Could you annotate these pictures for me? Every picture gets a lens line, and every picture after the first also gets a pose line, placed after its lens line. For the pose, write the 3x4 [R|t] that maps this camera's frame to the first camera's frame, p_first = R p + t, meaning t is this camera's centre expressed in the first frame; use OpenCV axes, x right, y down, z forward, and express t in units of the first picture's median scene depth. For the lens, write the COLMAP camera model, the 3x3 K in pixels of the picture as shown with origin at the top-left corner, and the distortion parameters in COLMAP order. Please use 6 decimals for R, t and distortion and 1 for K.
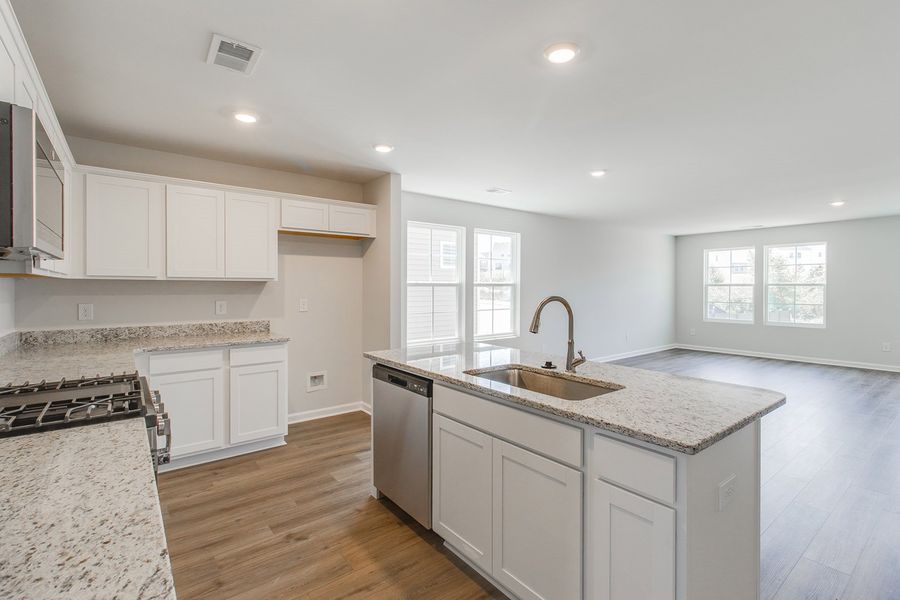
lens RADIAL K [[407.4, 0, 452.0], [0, 407.4, 289.1], [0, 0, 1]] dist [0.002605, 0.000734]
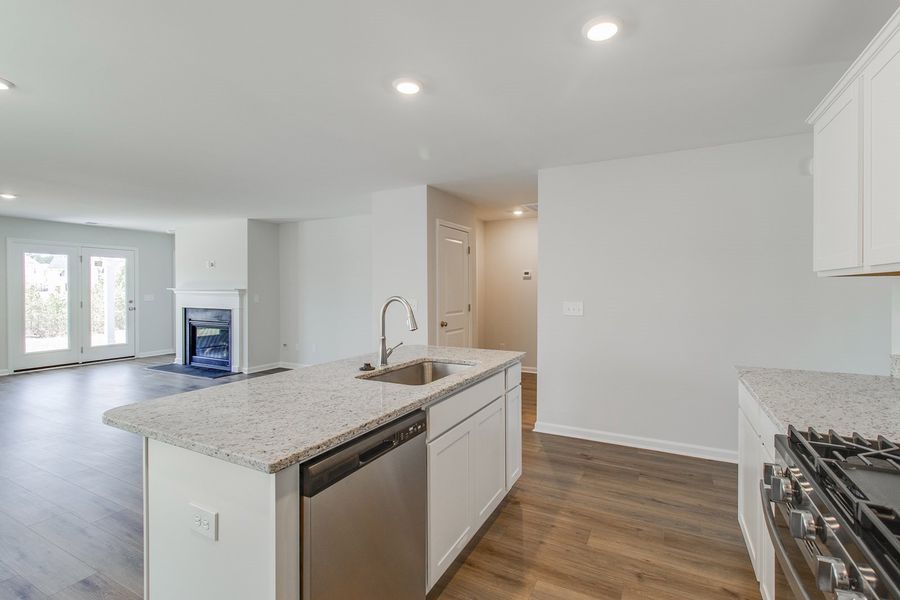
lens RADIAL K [[418.6, 0, 457.3], [0, 418.6, 294.2], [0, 0, 1]] dist [0.000207, 0.000319]
pose [[-0.420326, -0.008594, 0.907332, -0.251863], [0.003170, 0.999935, 0.010940, -0.000839], [-0.907368, 0.007475, -0.420272, 0.399170]]
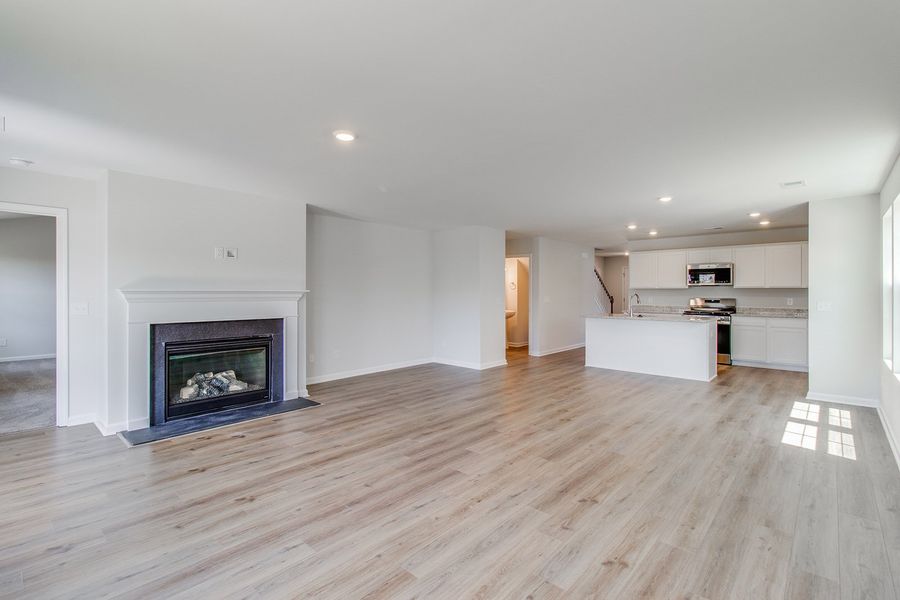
lens RADIAL K [[418.6, 0, 455.7], [0, 418.6, 300.5], [0, 0, 1]] dist [0.000207, 0.000319]
pose [[-0.983036, 0.003906, -0.183370, 0.732354], [-0.000155, 0.999755, 0.022129, -0.004123], [0.183411, 0.021782, -0.982795, 1.279201]]
